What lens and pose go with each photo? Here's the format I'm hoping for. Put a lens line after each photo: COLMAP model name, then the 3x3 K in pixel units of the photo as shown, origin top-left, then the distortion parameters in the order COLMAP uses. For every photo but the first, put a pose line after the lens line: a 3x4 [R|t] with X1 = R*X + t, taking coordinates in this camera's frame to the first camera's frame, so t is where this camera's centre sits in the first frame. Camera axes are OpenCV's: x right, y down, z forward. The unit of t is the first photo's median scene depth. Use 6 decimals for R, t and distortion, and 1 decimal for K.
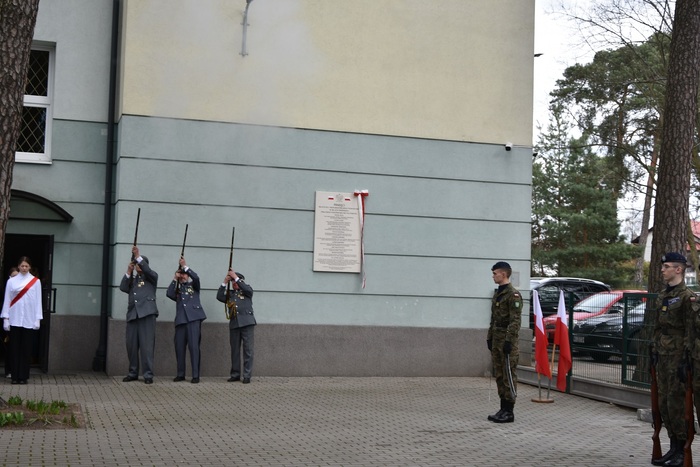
lens RADIAL K [[738.9, 0, 349.4], [0, 738.9, 232.3], [0, 0, 1]] dist [-0.035046, 0.000000]
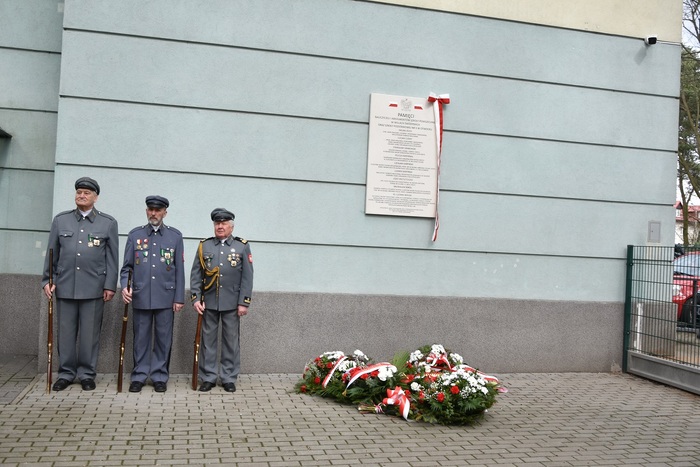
lens RADIAL K [[738.9, 0, 349.6], [0, 738.9, 235.2], [0, 0, 1]] dist [-0.035046, 0.000000]
pose [[0.997311, 0.016824, -0.071330, -0.015109], [-0.011655, 0.997317, 0.072274, 0.023046], [0.072355, -0.071248, 0.994831, 0.329842]]
